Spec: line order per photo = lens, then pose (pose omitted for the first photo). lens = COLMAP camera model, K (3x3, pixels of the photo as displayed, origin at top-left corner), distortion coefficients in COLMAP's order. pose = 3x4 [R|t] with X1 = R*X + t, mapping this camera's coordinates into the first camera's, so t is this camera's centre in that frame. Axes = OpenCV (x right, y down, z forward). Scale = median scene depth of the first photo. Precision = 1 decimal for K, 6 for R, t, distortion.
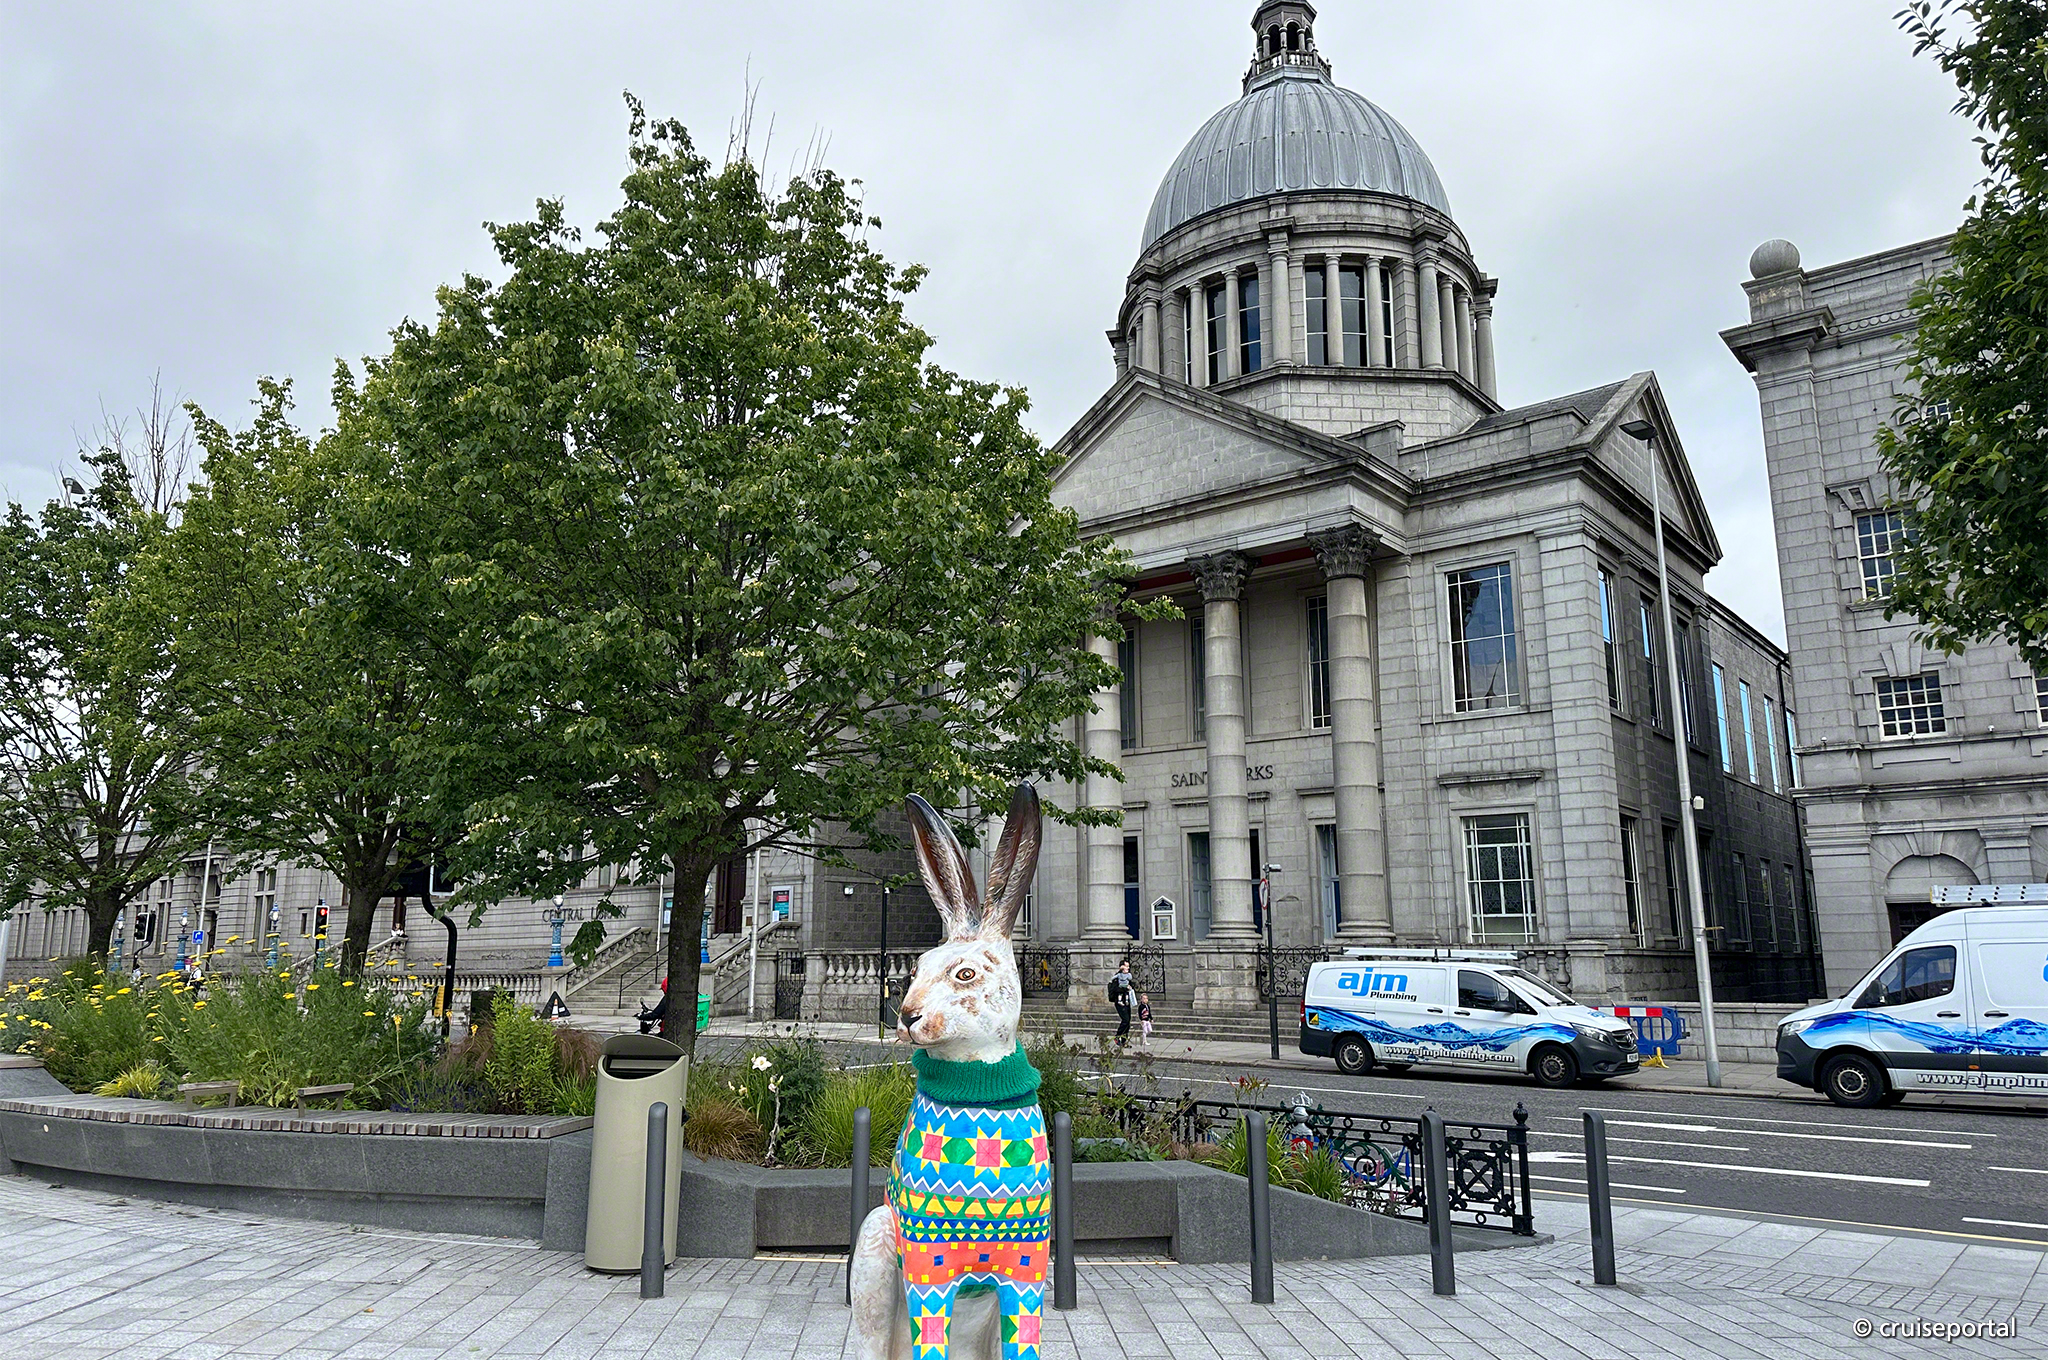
lens RADIAL K [[1441.6, 0, 970.7], [0, 1441.6, 688.0], [0, 0, 1]] dist [0.054325, -0.049291]
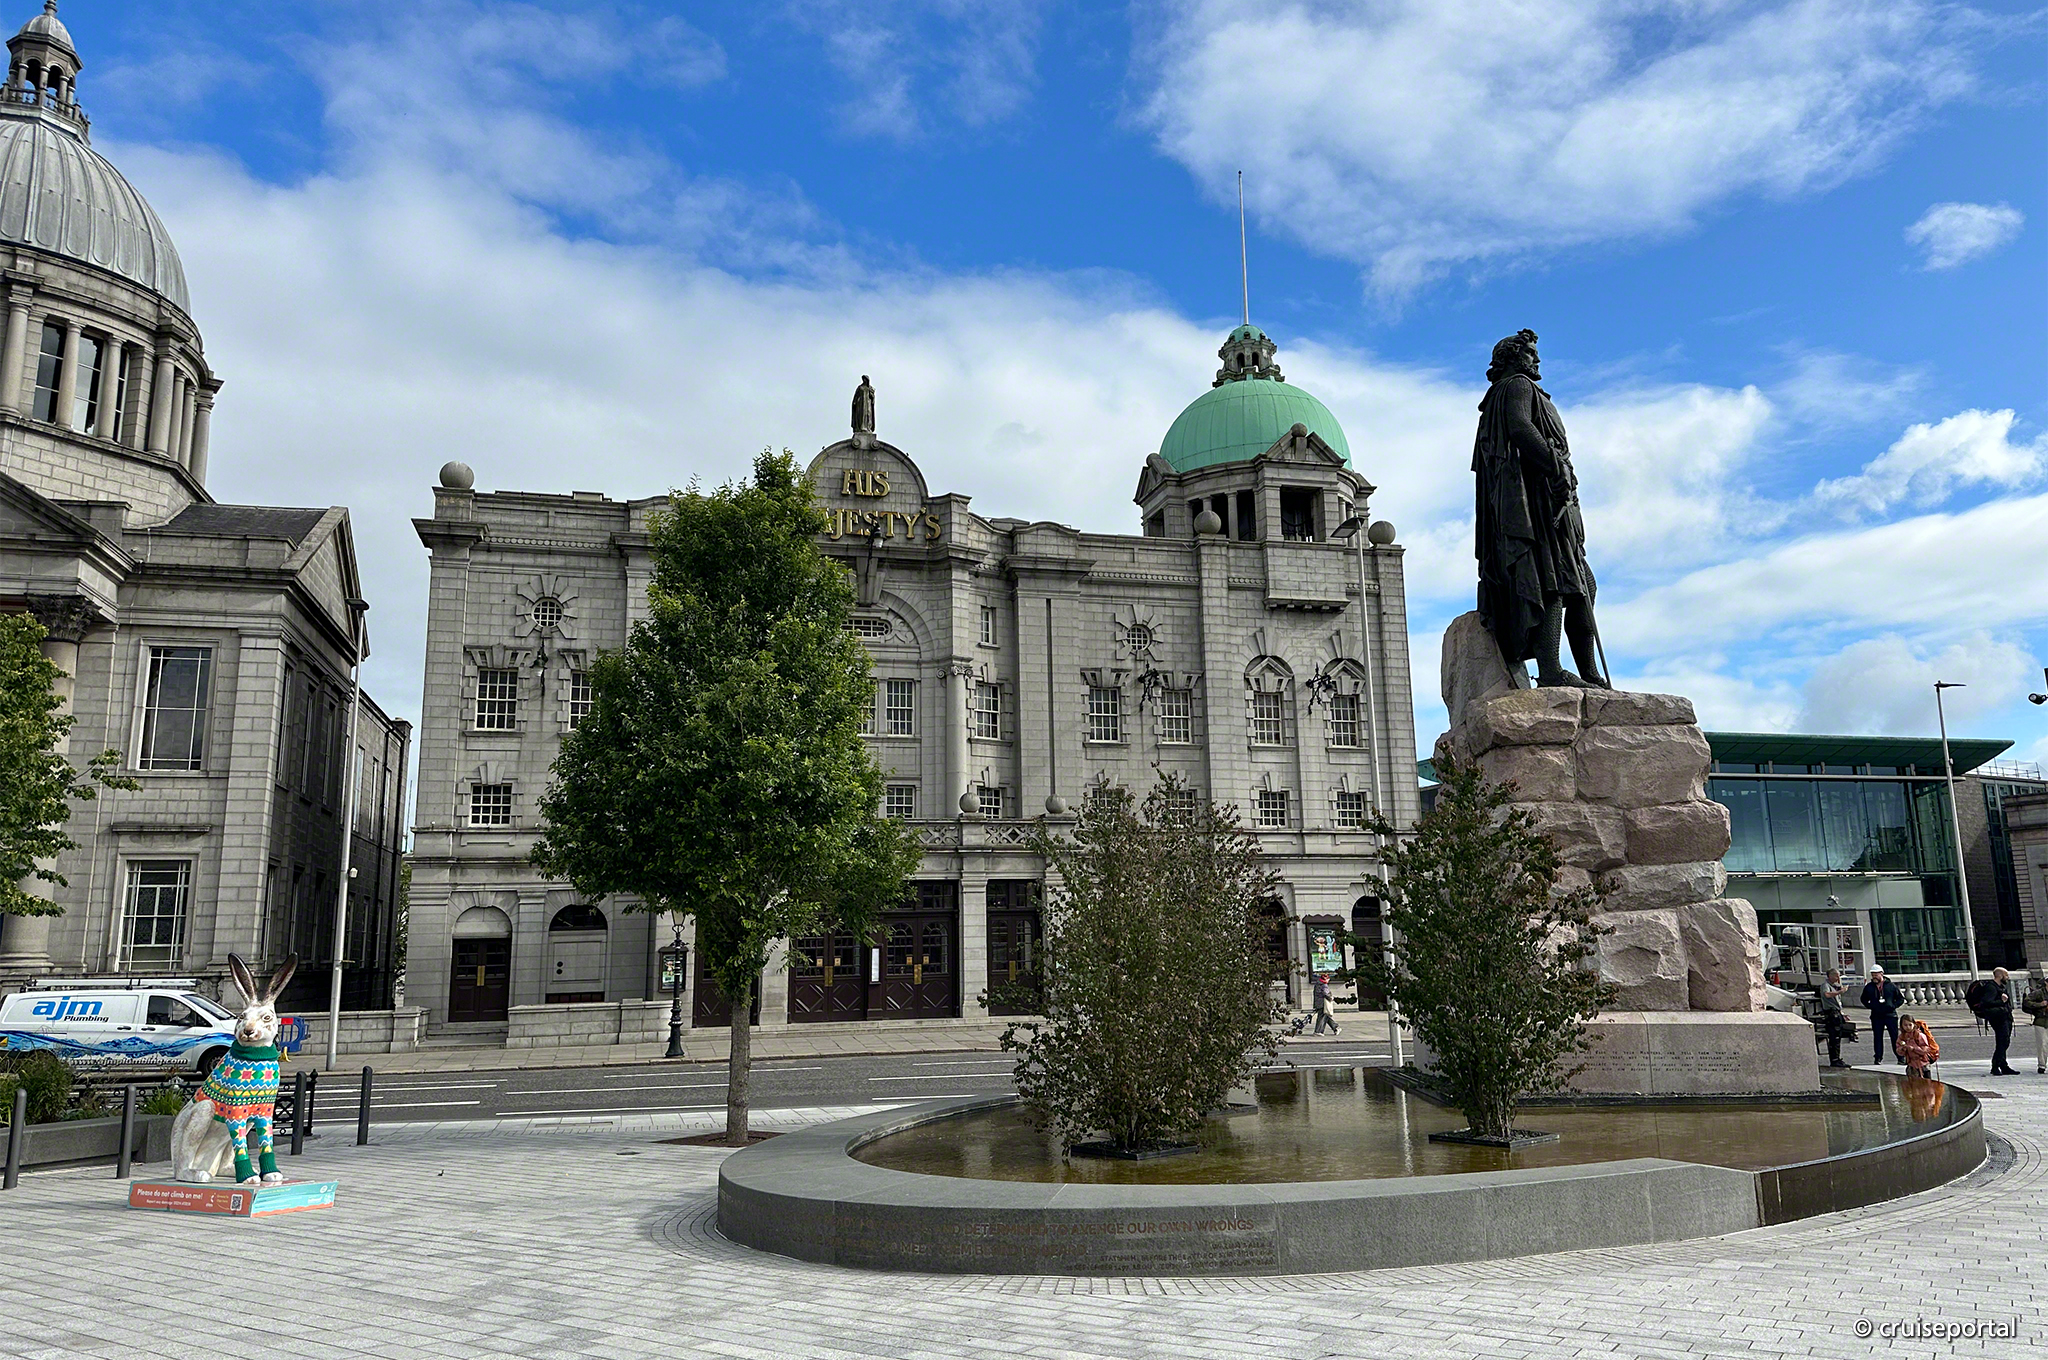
lens RADIAL K [[1441.6, 0, 1051.3], [0, 1441.6, 683.2], [0, 0, 1]] dist [0.054325, -0.049291]
pose [[0.564711, 0.146030, 0.812266, -0.203719], [-0.137974, 0.987074, -0.081533, -0.054664], [-0.813673, -0.066028, 0.577560, -0.248740]]
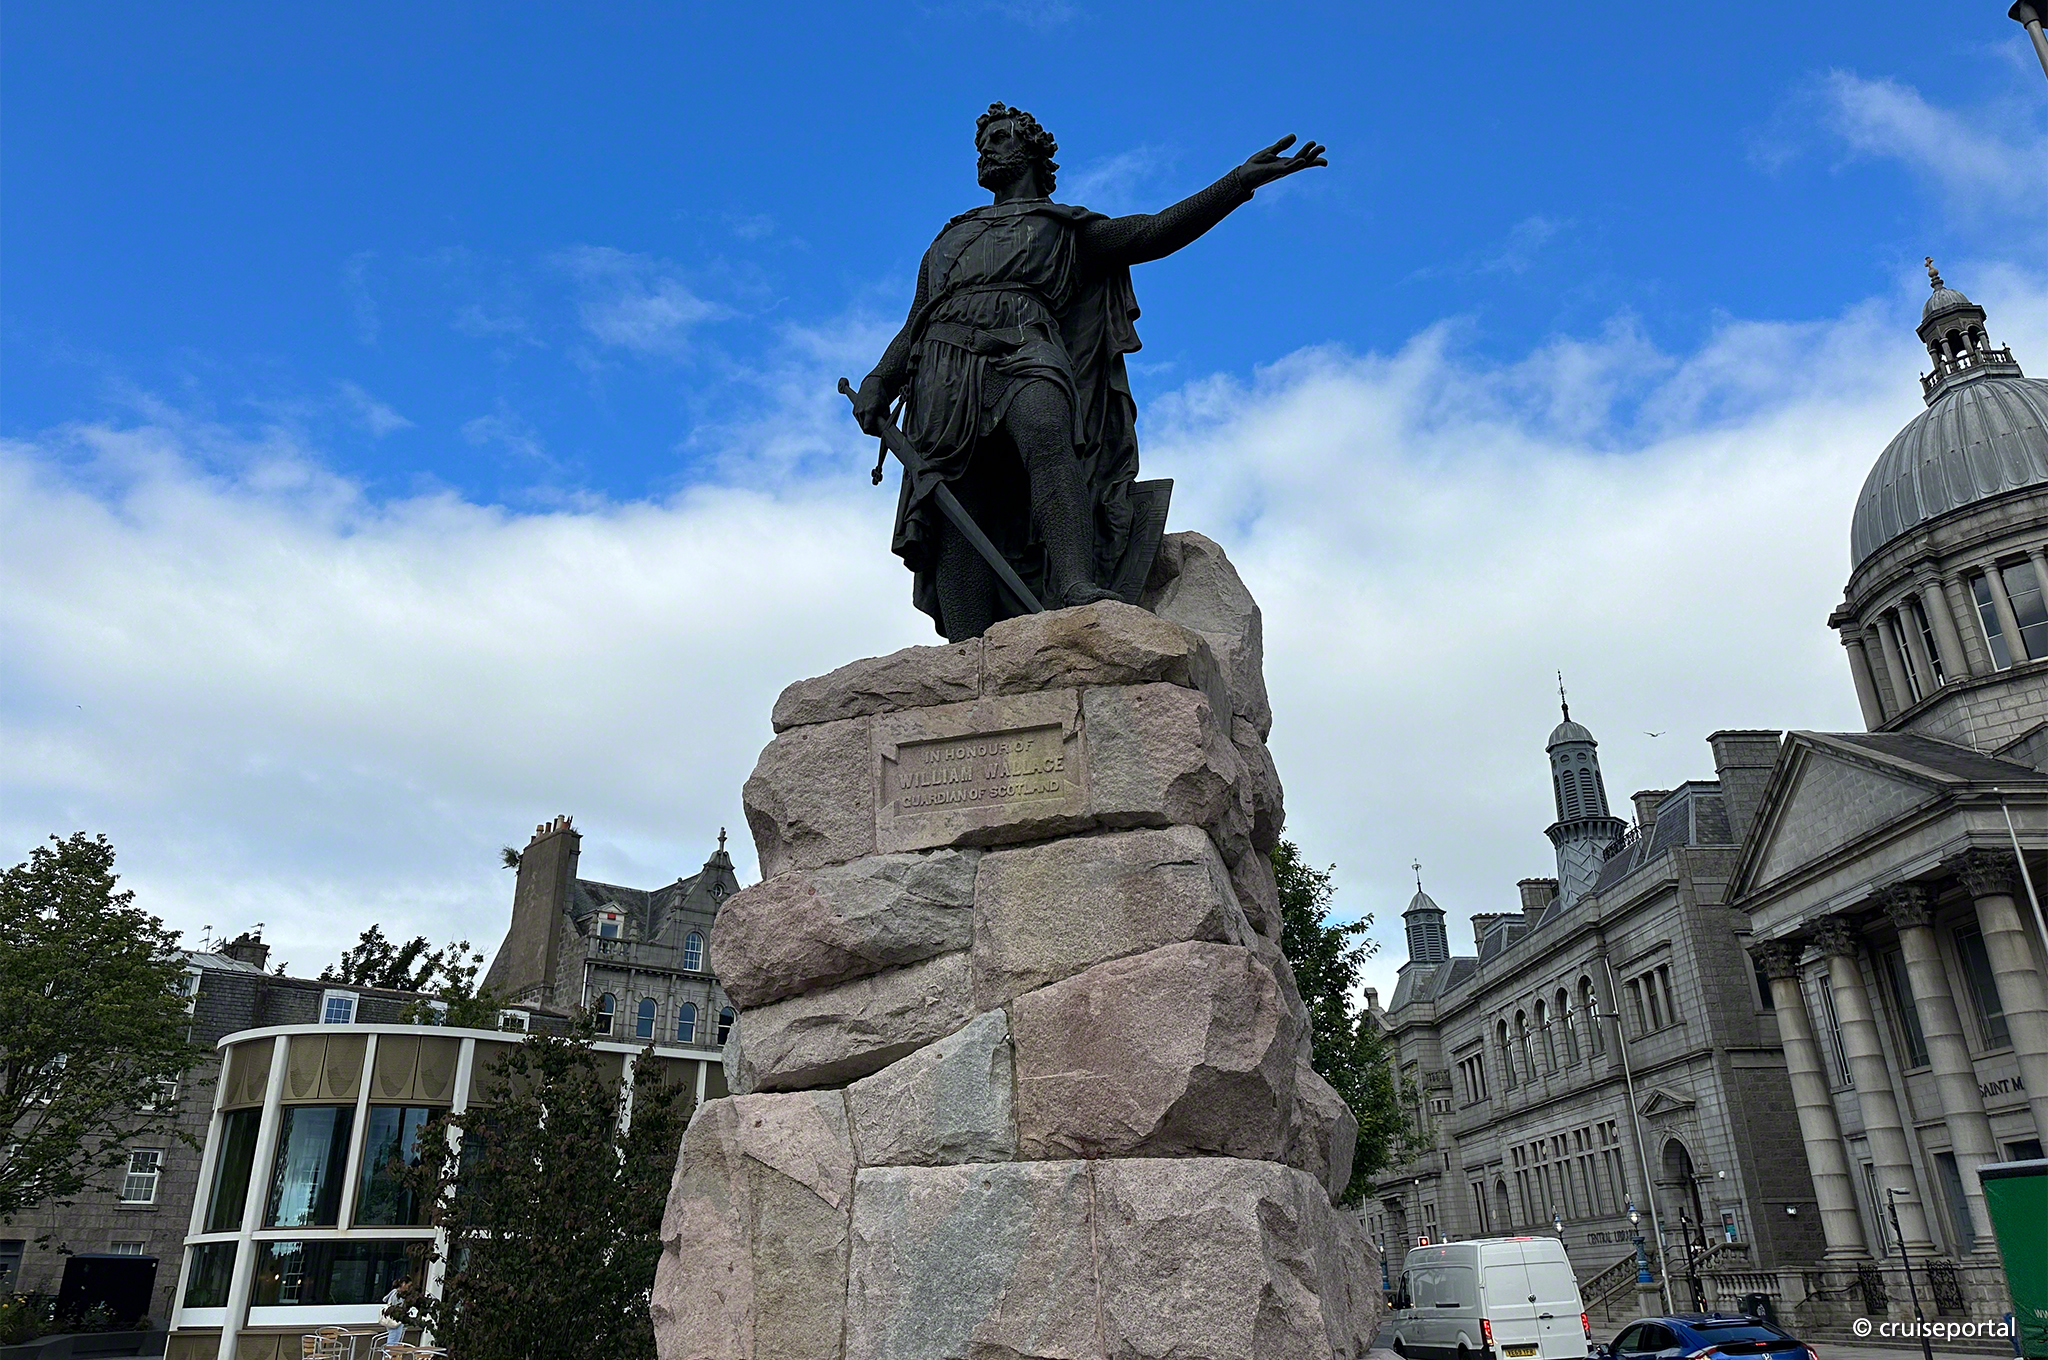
lens RADIAL K [[1441.6, 0, 996.5], [0, 1441.6, 667.9], [0, 0, 1]] dist [0.054325, -0.049291]
pose [[0.646584, -0.310058, -0.696988, 0.568025], [0.157654, 0.948261, -0.275584, -0.051366], [0.746374, 0.068305, 0.662012, -0.273229]]
